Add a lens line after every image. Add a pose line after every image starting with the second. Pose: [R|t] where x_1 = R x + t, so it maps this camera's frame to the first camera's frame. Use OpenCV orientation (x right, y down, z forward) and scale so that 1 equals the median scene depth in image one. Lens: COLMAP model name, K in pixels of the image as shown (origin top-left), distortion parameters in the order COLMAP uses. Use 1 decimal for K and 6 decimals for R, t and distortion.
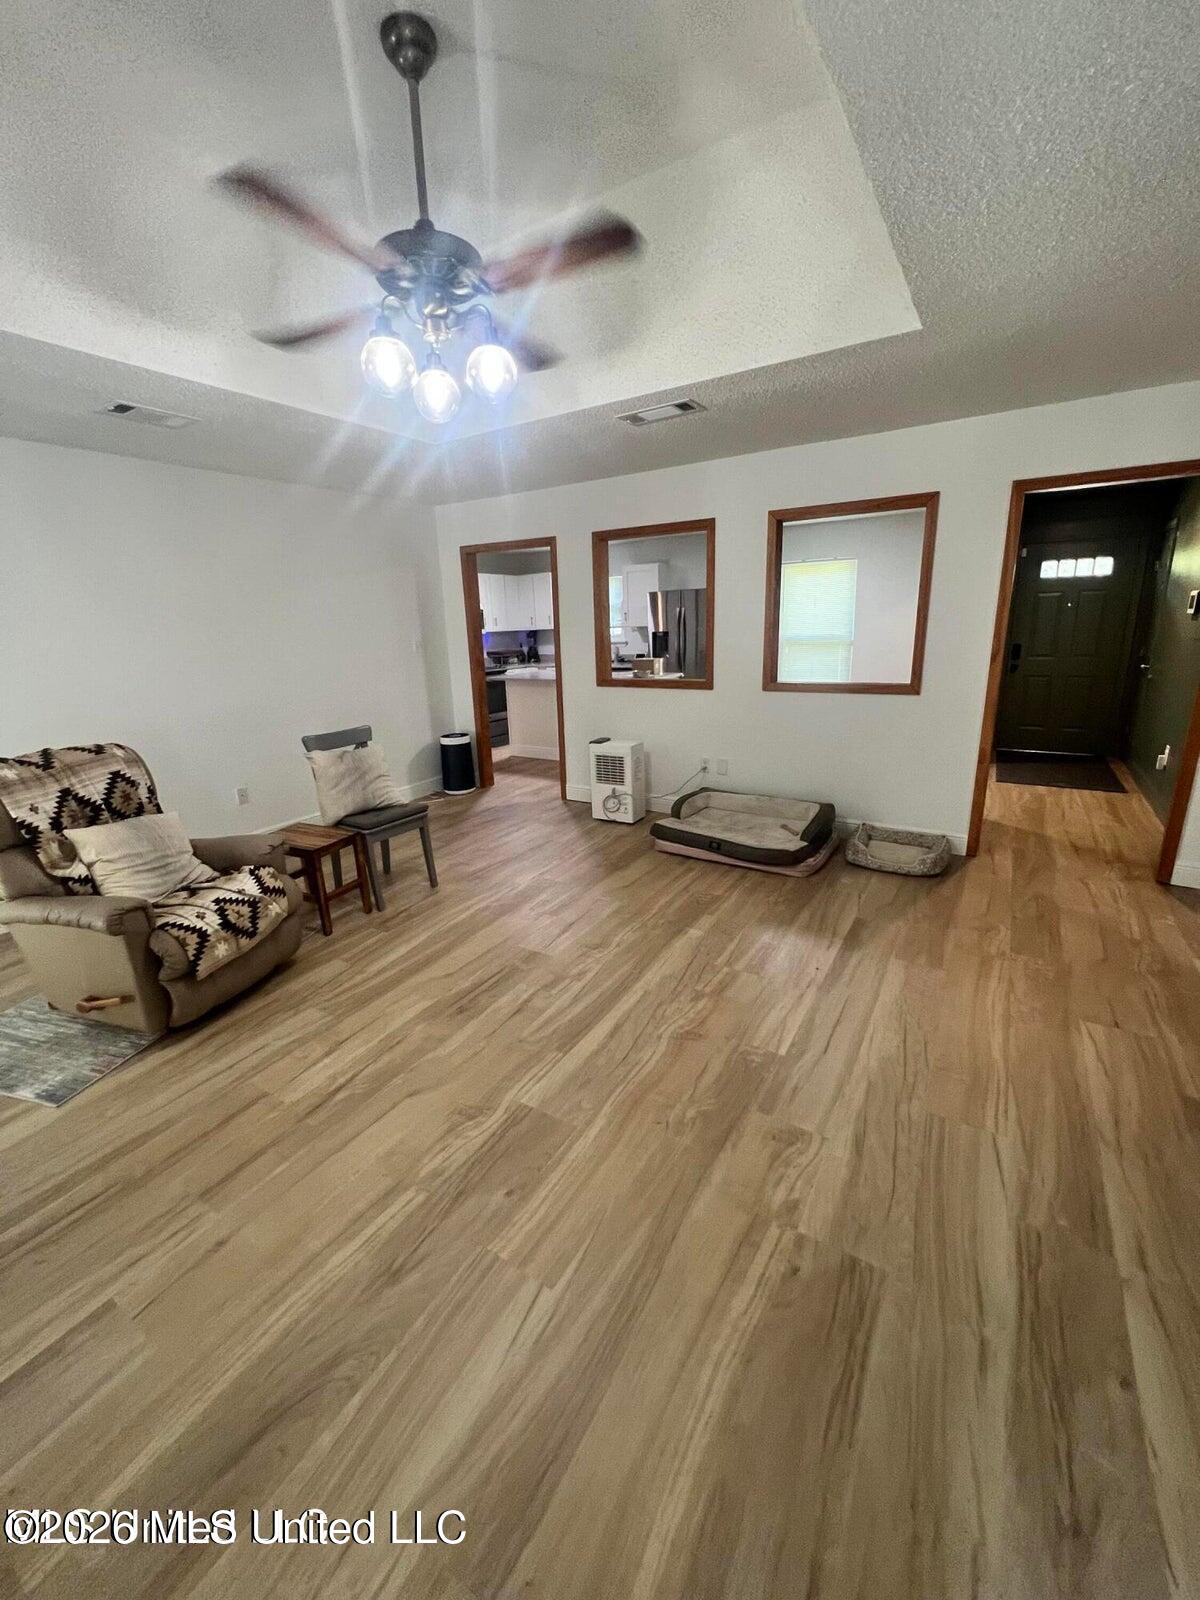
lens RADIAL K [[647.9, 0, 600.0], [0, 647.9, 800.0], [0, 0, 1]] dist [0.000554, 0.000119]
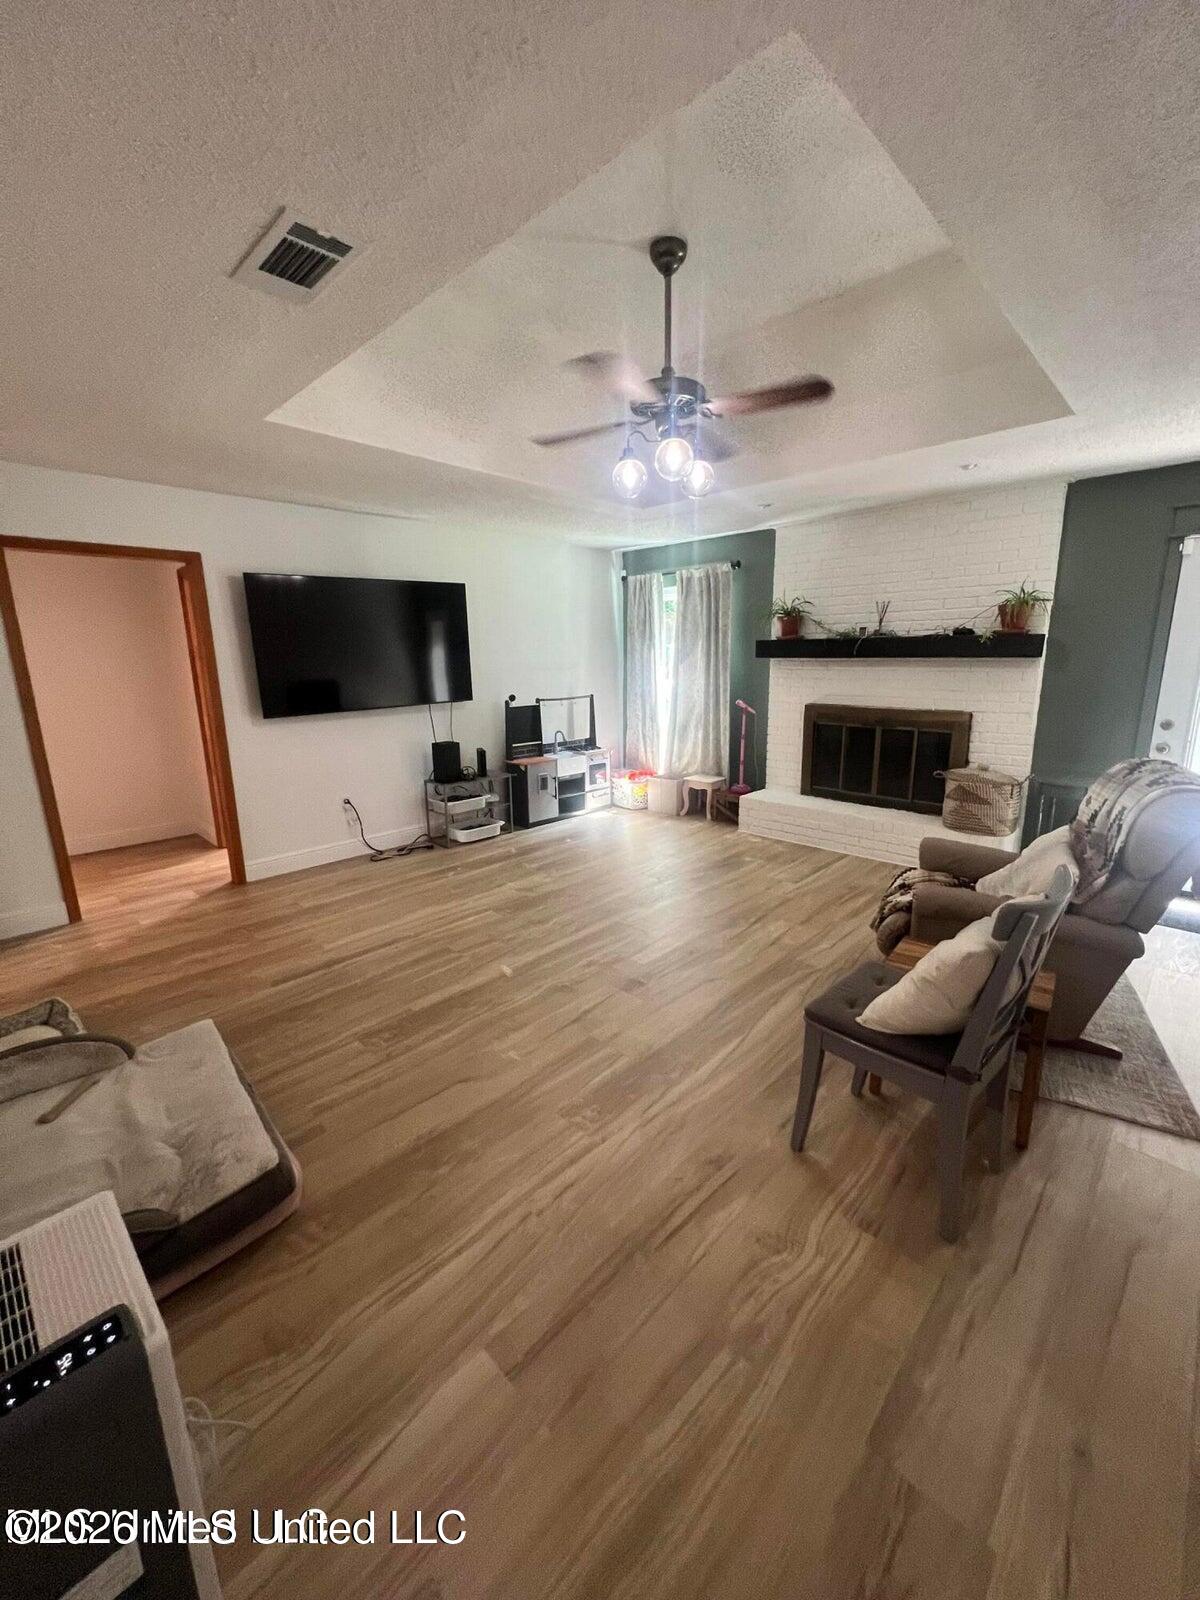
lens RADIAL K [[647.9, 0, 600.0], [0, 647.9, 800.0], [0, 0, 1]] dist [0.000554, 0.000119]
pose [[-0.975169, -0.000289, 0.221460, -0.337868], [0.104151, 0.881911, 0.459767, -0.558616], [-0.195441, 0.471416, -0.859983, 2.087088]]
